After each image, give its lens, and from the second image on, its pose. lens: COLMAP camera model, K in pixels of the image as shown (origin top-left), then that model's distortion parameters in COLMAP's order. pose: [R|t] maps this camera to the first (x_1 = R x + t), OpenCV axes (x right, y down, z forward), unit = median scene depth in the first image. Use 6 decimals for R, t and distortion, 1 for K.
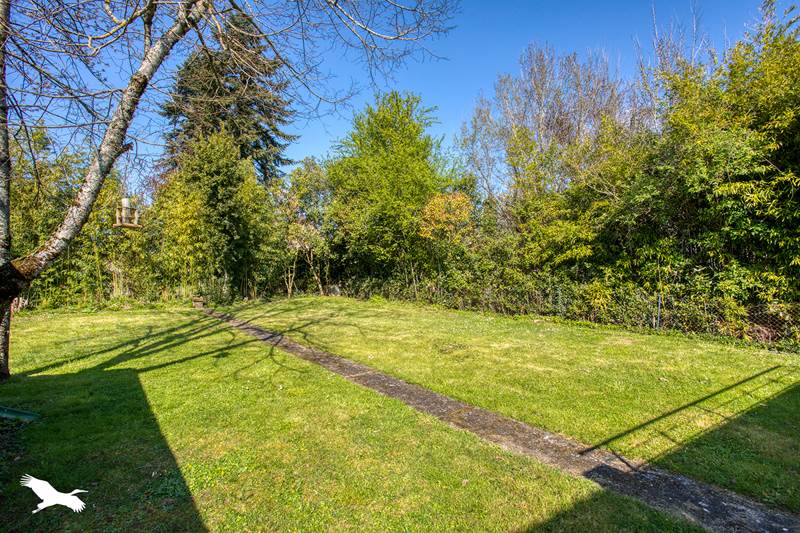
lens RADIAL K [[389.3, 0, 404.7], [0, 389.3, 265.7], [0, 0, 1]] dist [-0.034806, 0.003622]
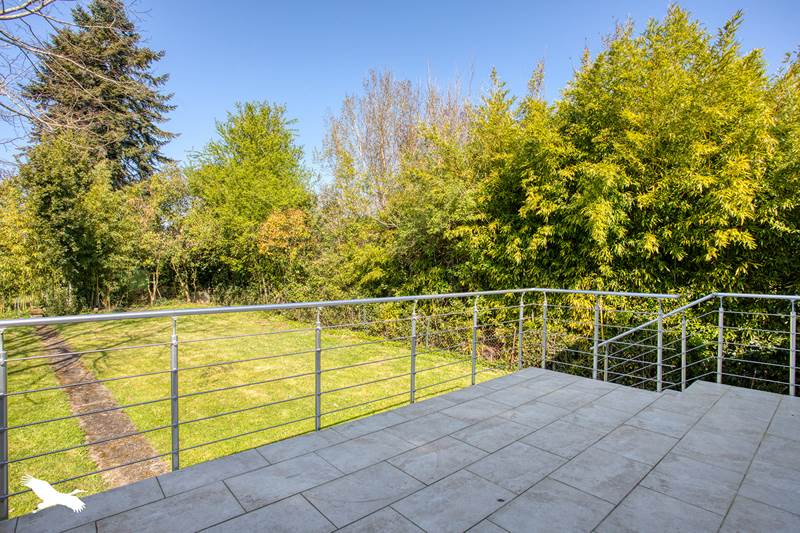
lens RADIAL K [[389.3, 0, 398.8], [0, 389.3, 271.8], [0, 0, 1]] dist [-0.034806, 0.003622]
pose [[0.988763, -0.001067, 0.149487, 0.219410], [-0.004992, 0.999181, 0.040152, -0.056139], [-0.149407, -0.040447, 0.987948, -0.069198]]
